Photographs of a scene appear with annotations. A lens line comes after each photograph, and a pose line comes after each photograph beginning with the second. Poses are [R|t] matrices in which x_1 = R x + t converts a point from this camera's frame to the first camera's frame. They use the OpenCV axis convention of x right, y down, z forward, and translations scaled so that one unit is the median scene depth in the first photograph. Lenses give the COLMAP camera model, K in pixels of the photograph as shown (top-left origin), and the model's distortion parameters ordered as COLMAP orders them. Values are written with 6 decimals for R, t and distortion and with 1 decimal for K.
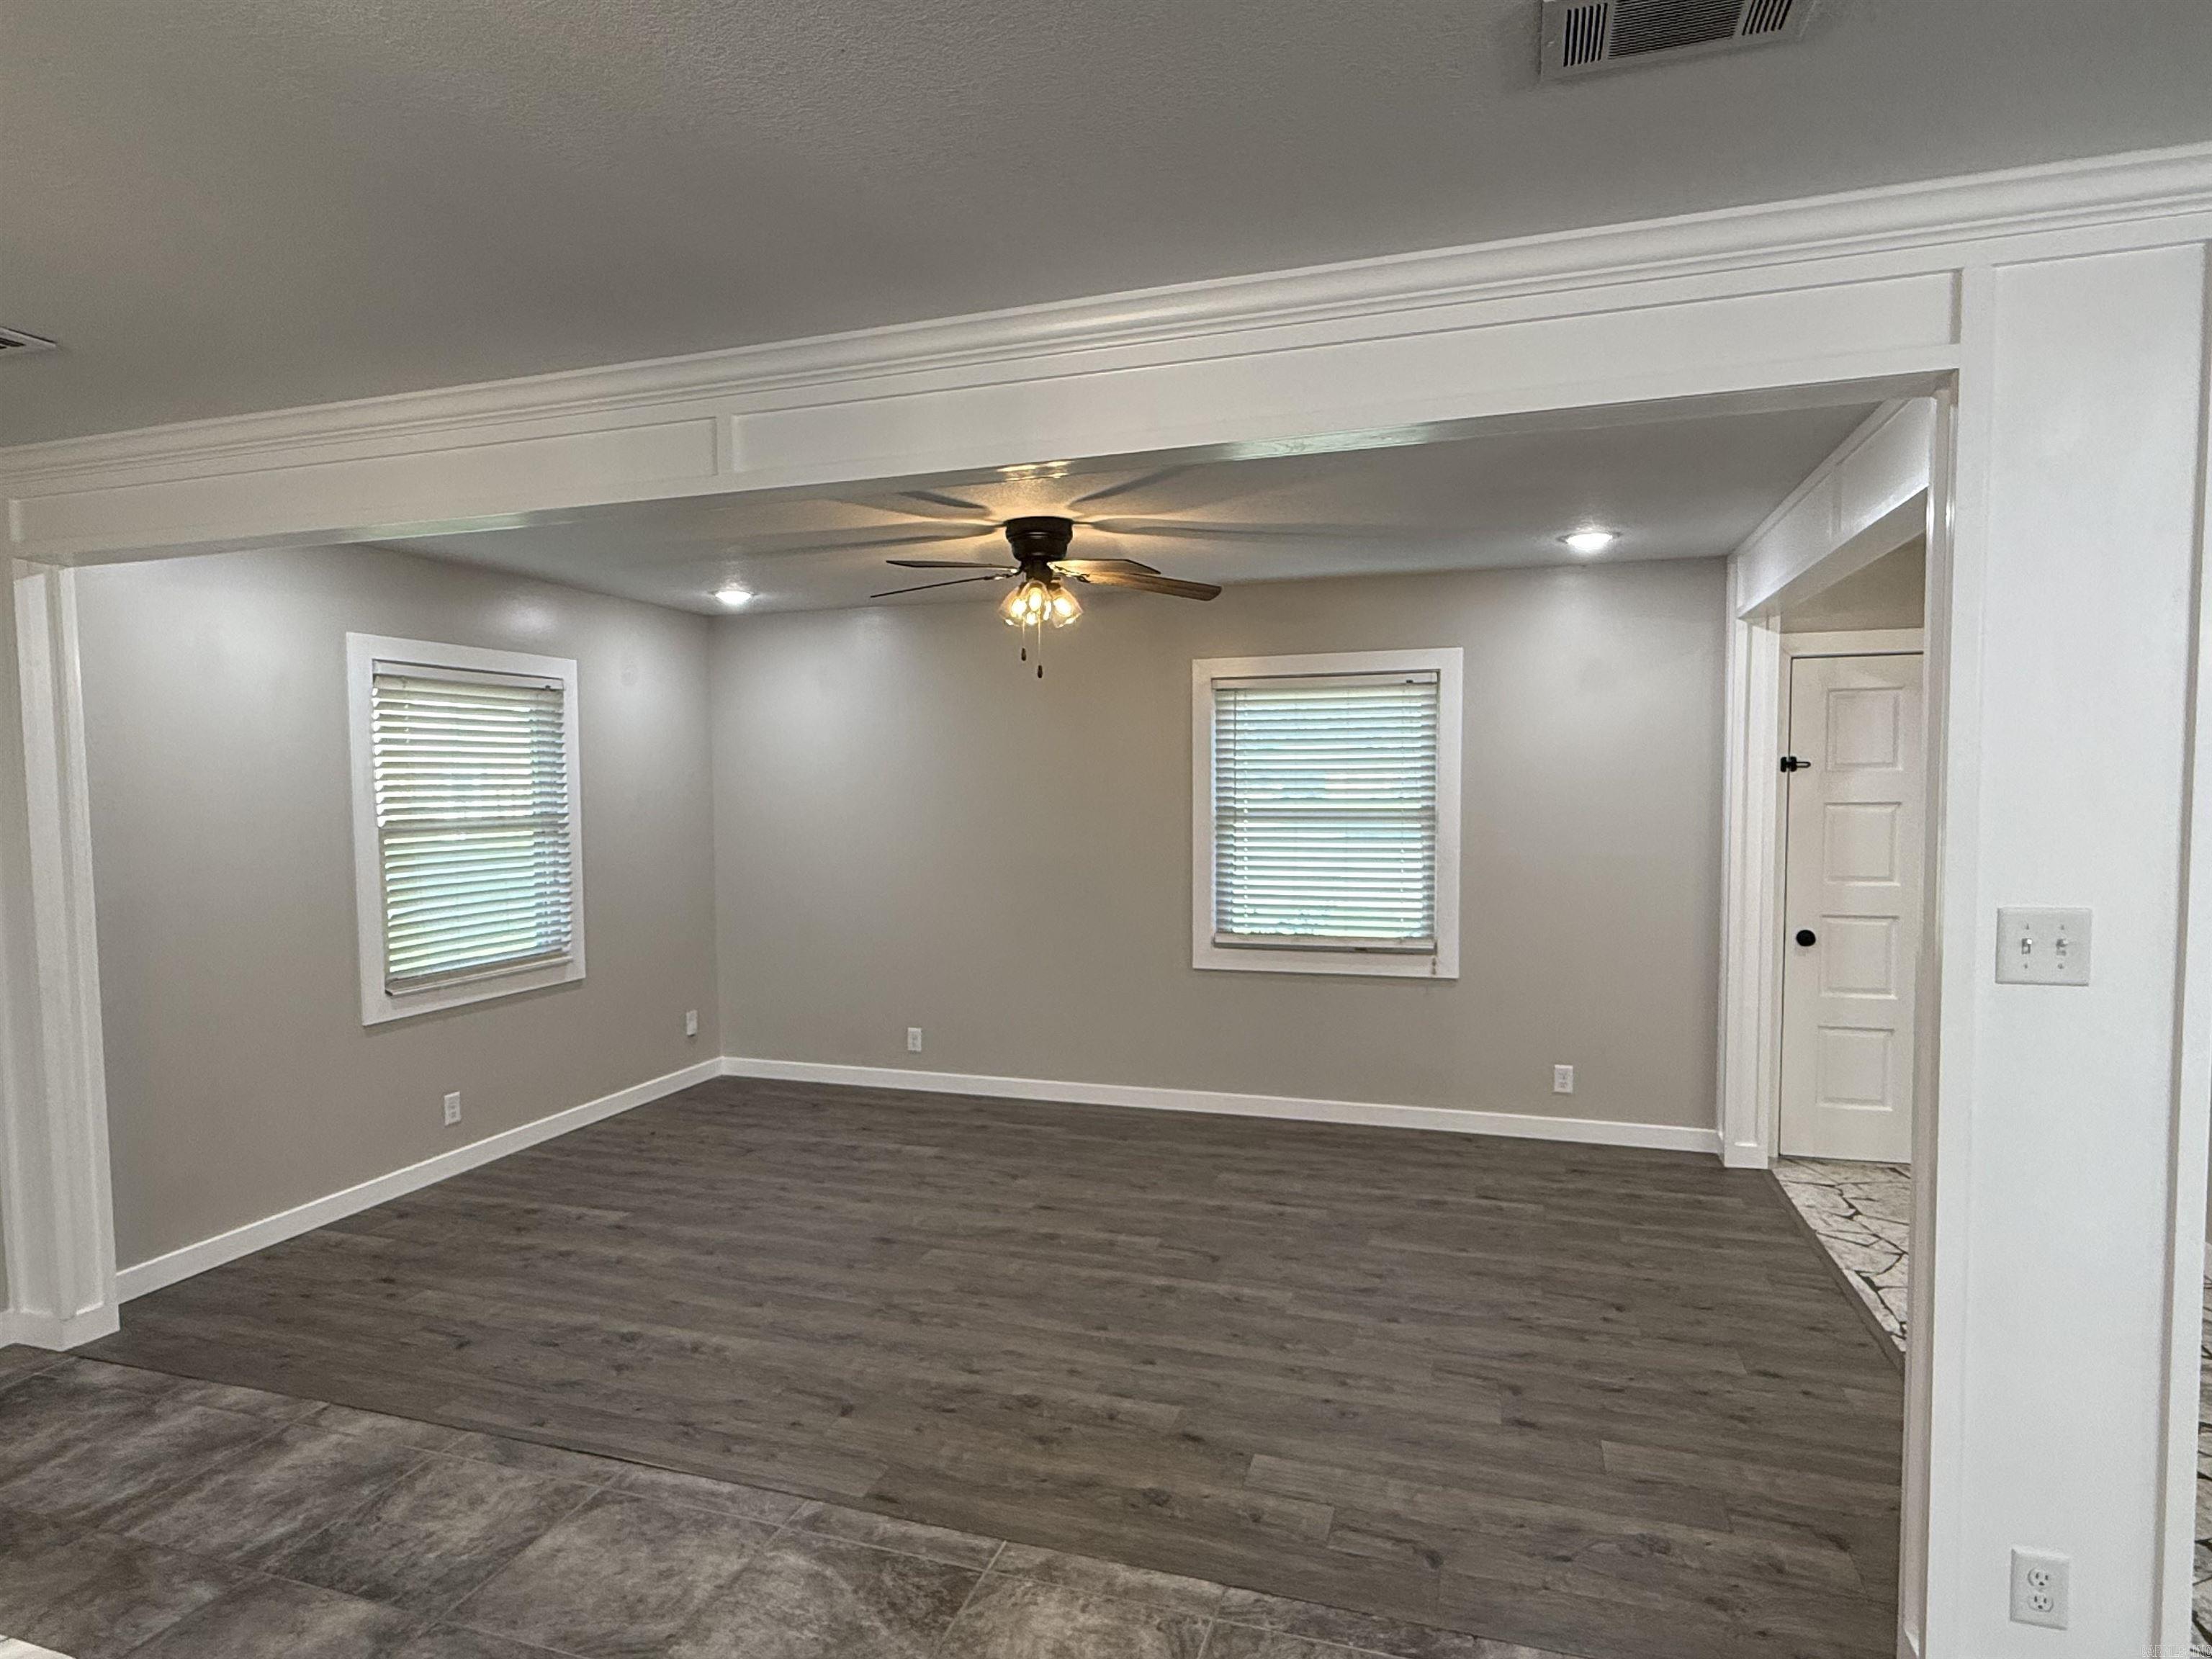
lens RADIAL K [[1270.1, 0, 1065.8], [0, 1270.1, 860.6], [0, 0, 1]] dist [0.001205, -0.000342]
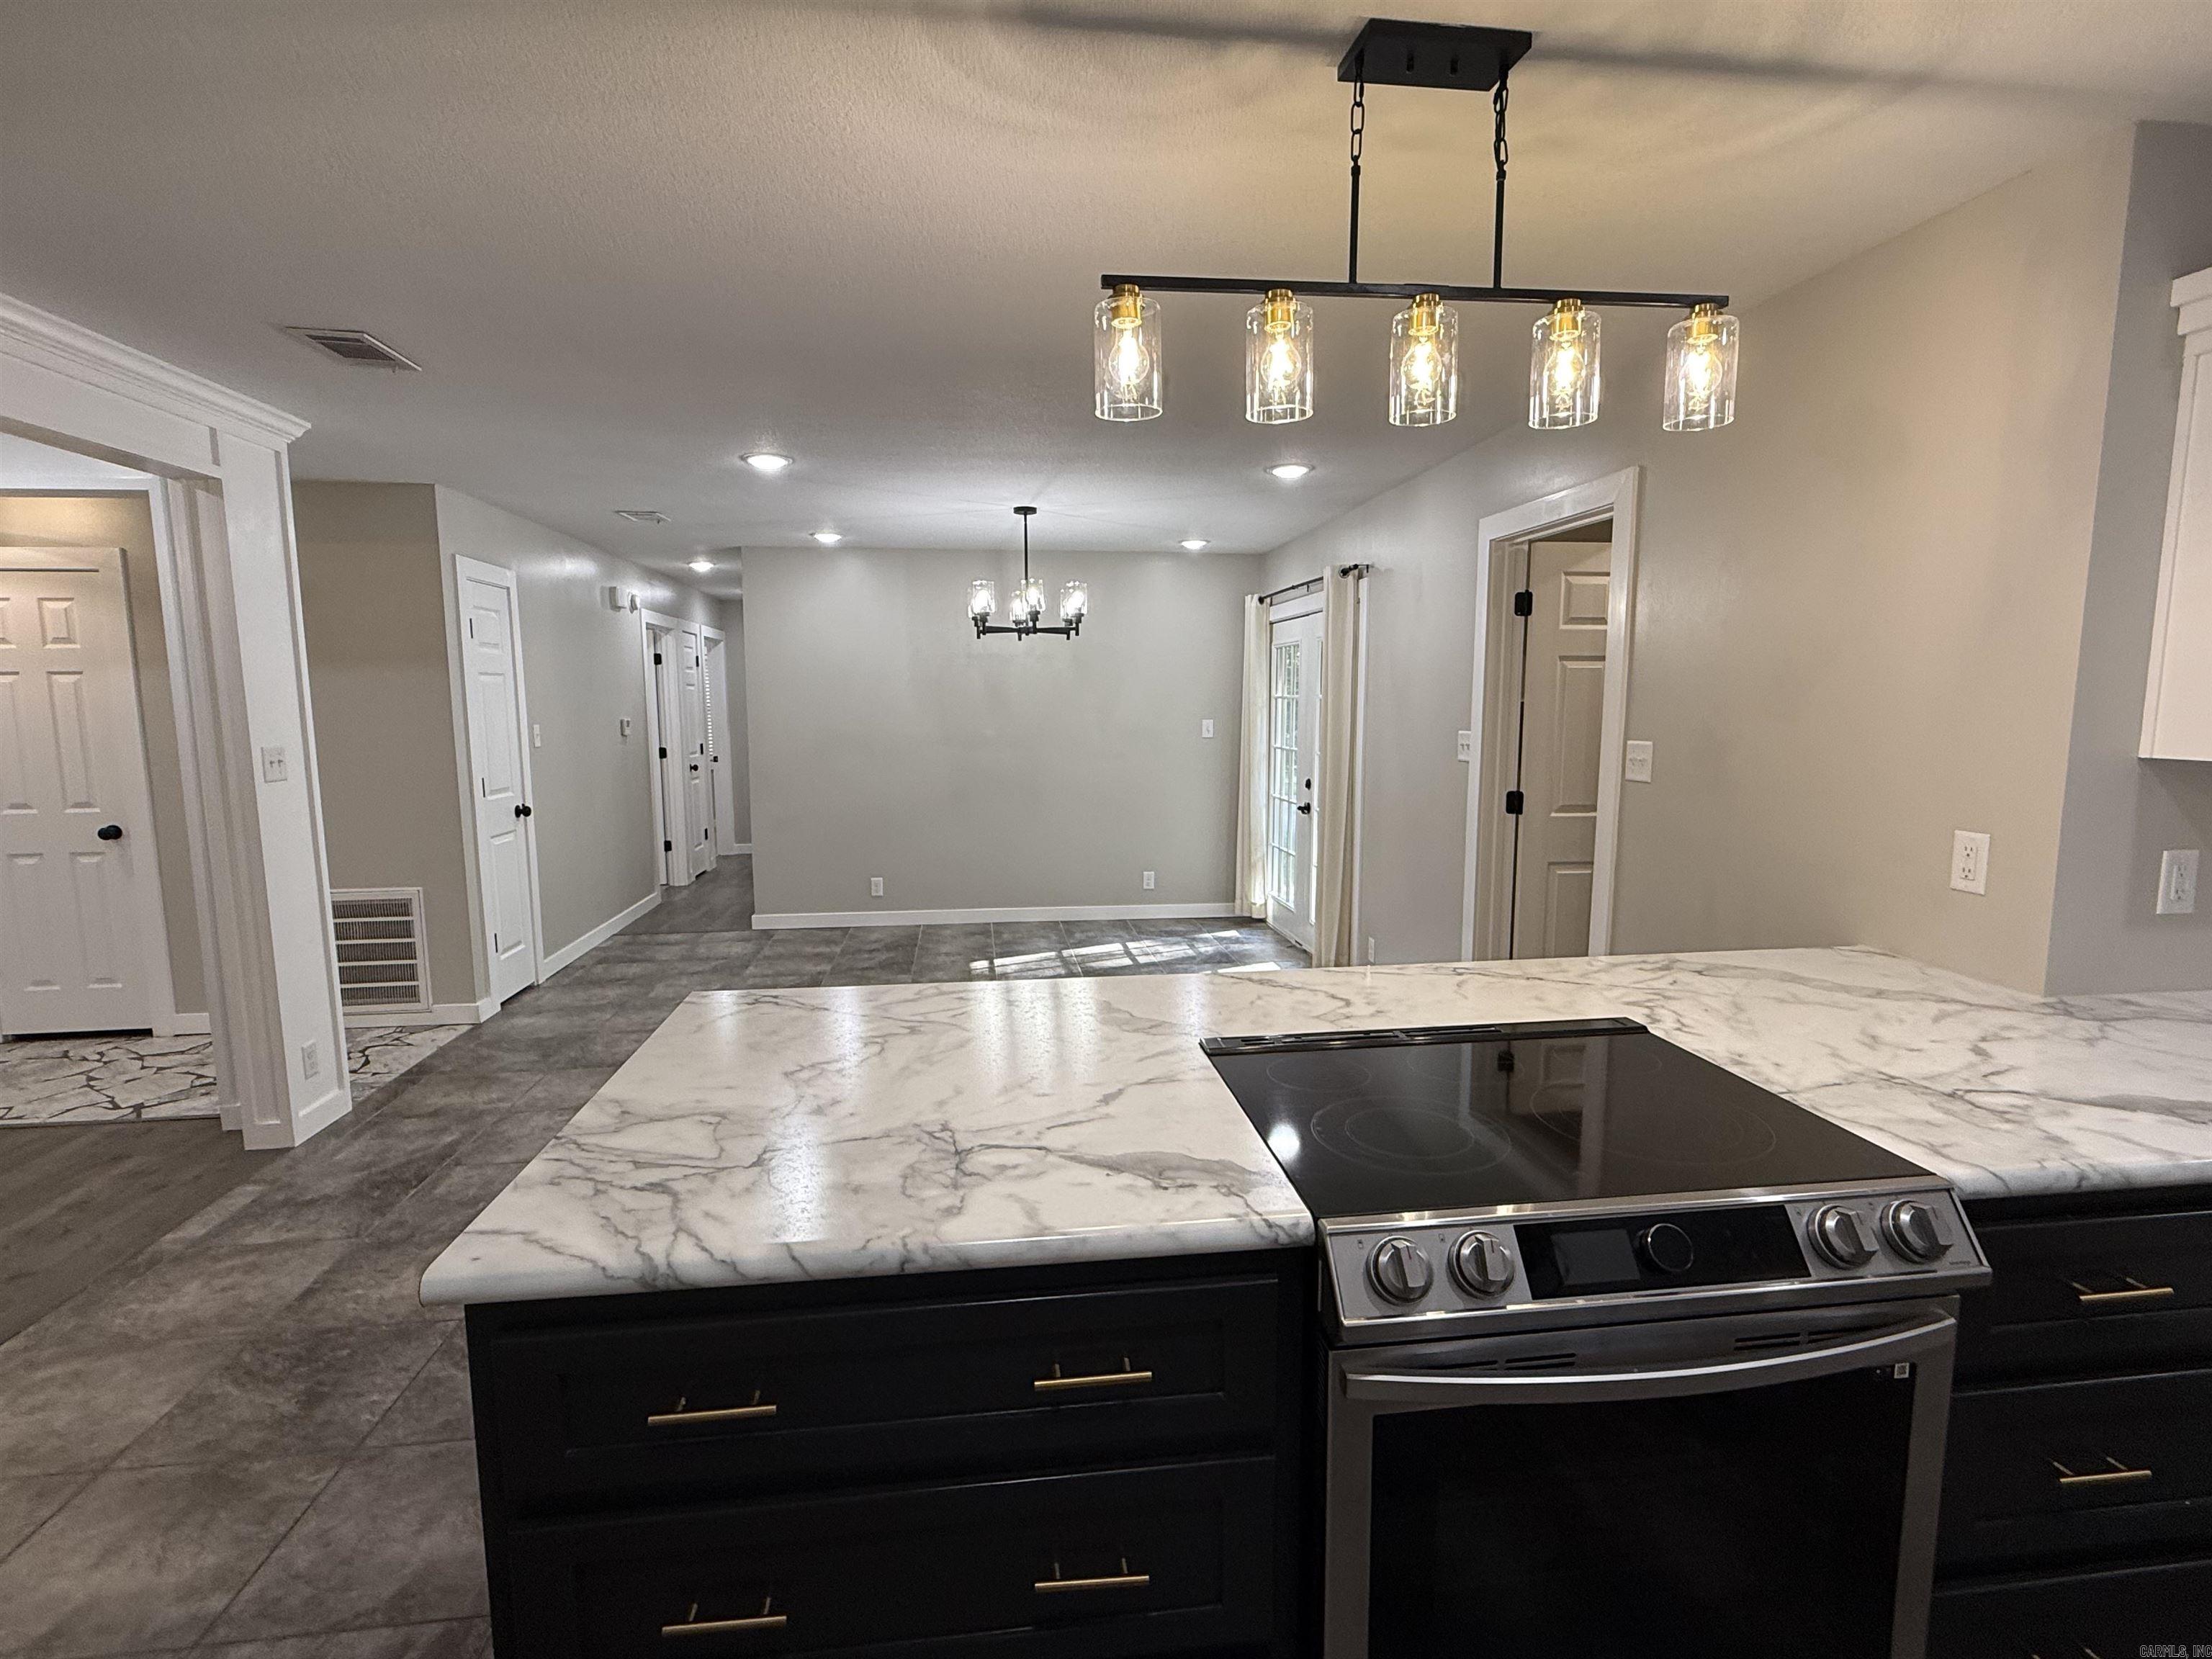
lens RADIAL K [[1071.0, 0, 1101.8], [0, 1071.0, 827.8], [0, 0, 1]] dist [0.002942, -0.000287]
pose [[-0.439816, -0.095845, 0.892959, -0.690217], [0.066459, 0.988090, 0.138789, 0.007327], [-0.895626, 0.120386, -0.428208, 0.253465]]
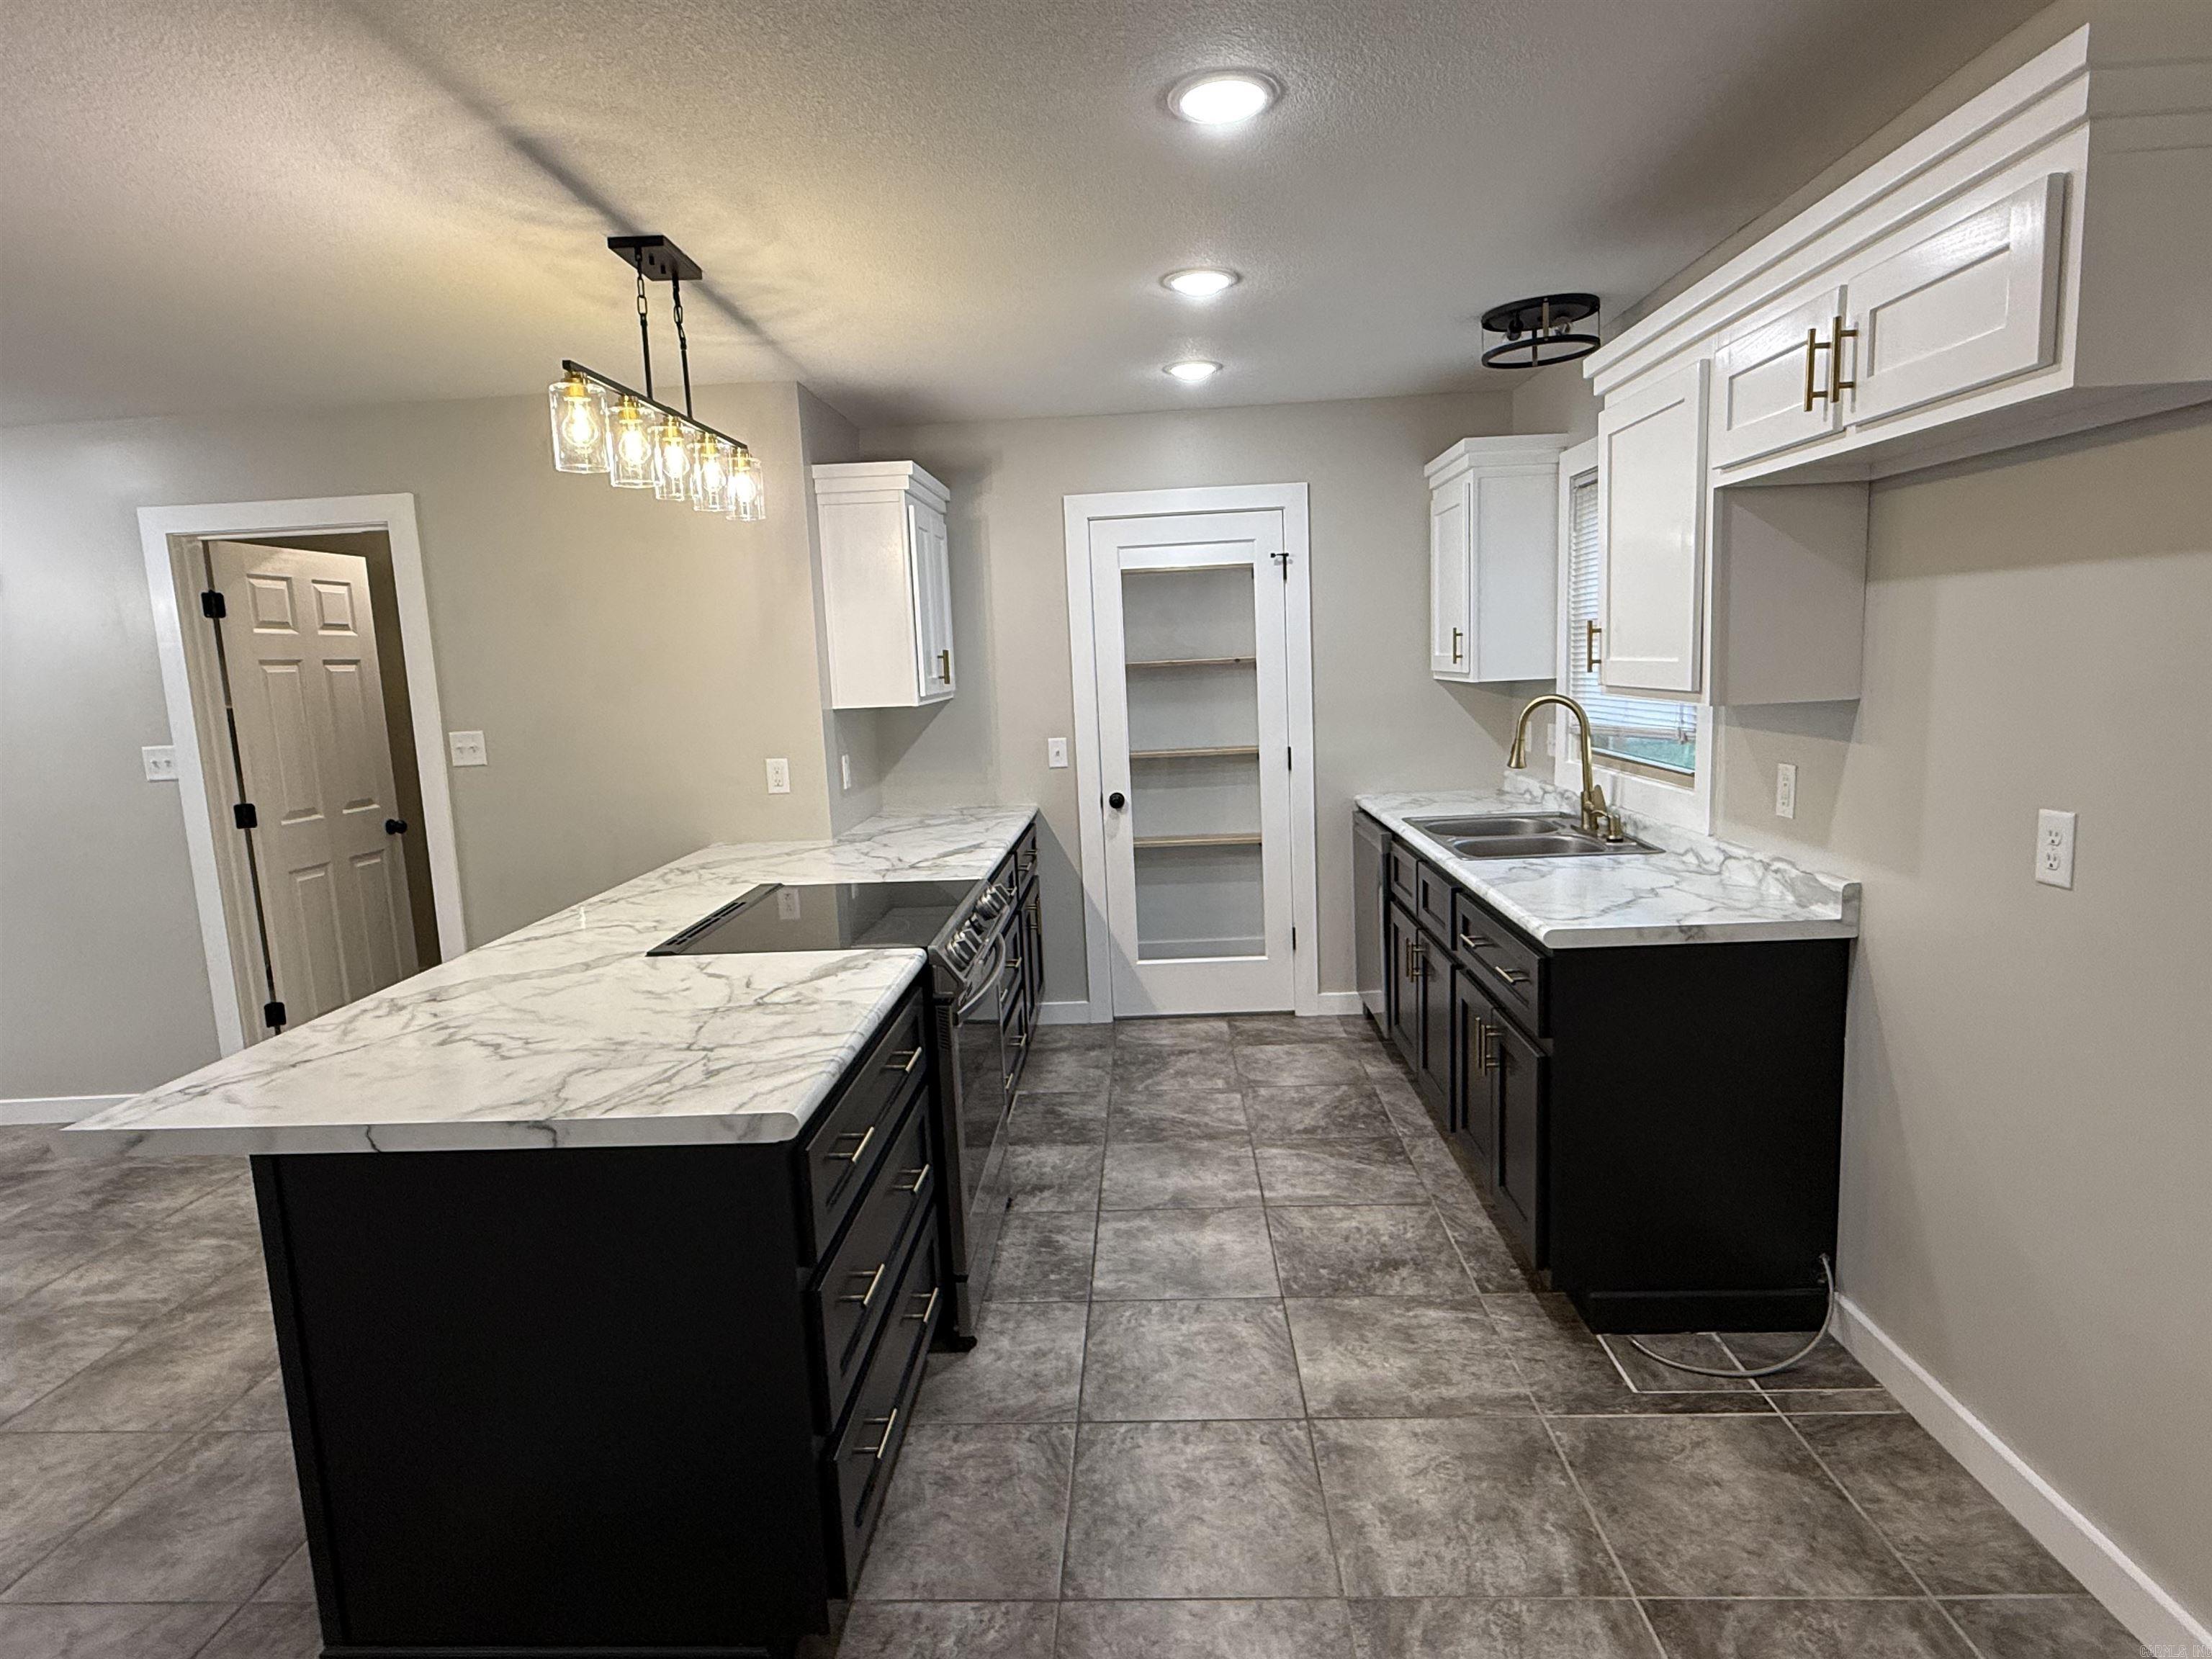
lens RADIAL K [[1212.5, 0, 1092.0], [0, 1212.5, 820.9], [0, 0, 1]] dist [-0.002998, 0.002607]
pose [[-0.958813, 0.090419, -0.269262, -0.397813], [0.037038, 0.979685, 0.197093, -0.028111], [0.281613, 0.179002, -0.942684, 0.678550]]
